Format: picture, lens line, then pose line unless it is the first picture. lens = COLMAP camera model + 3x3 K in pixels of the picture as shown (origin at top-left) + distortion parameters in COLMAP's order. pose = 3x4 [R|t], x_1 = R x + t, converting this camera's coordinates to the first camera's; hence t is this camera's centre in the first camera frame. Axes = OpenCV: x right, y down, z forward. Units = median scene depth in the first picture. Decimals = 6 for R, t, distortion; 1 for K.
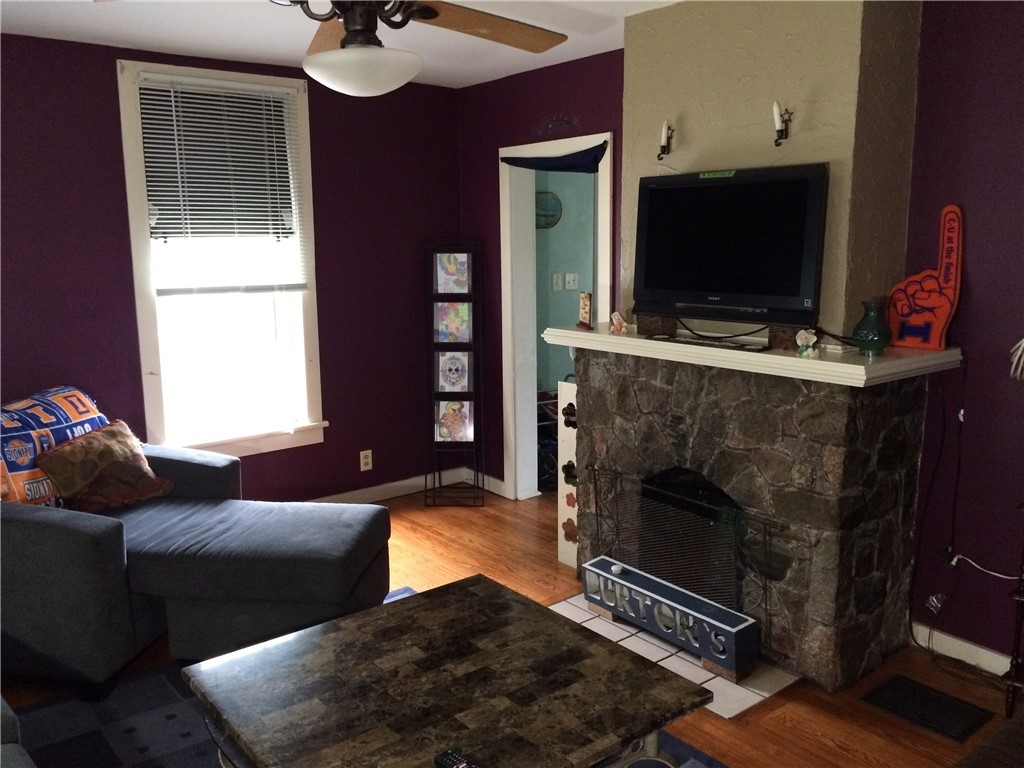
lens RADIAL K [[866.4, 0, 515.4], [0, 866.4, 383.2], [0, 0, 1]] dist [0.024930, 0.001247]
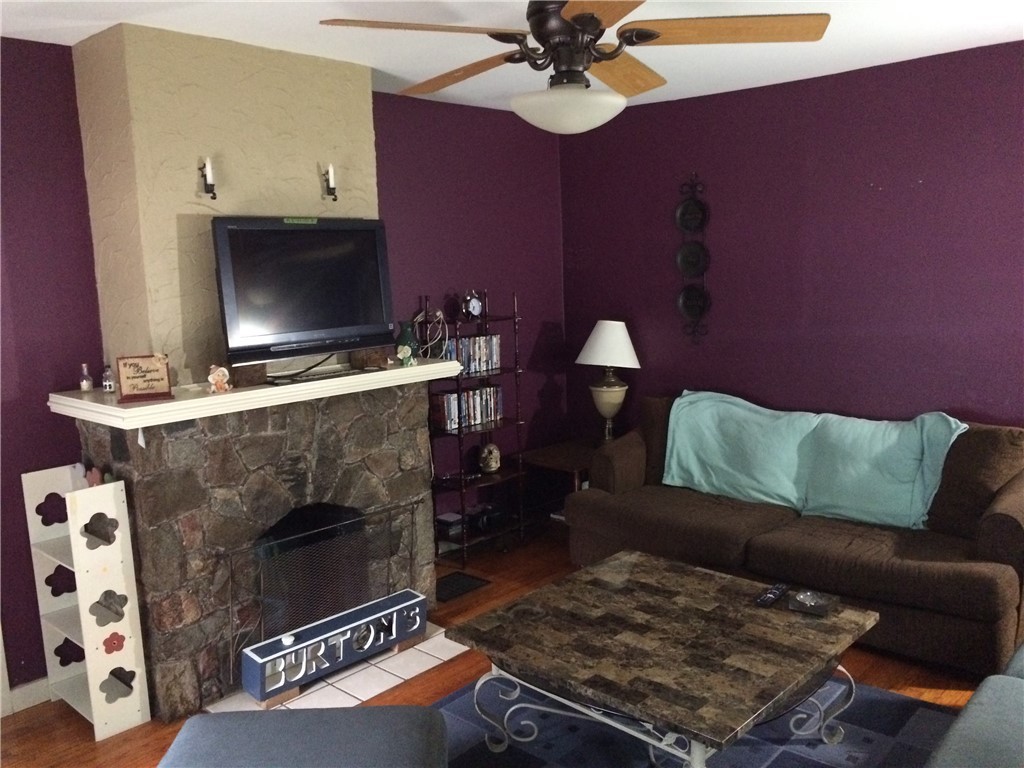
lens RADIAL K [[866.4, 0, 515.4], [0, 866.4, 383.2], [0, 0, 1]] dist [0.024930, 0.001247]
pose [[-0.138342, -0.127389, 0.982158, -0.875228], [0.206083, 0.966283, 0.154358, -0.156643], [-0.968706, 0.223760, -0.107424, 0.898823]]
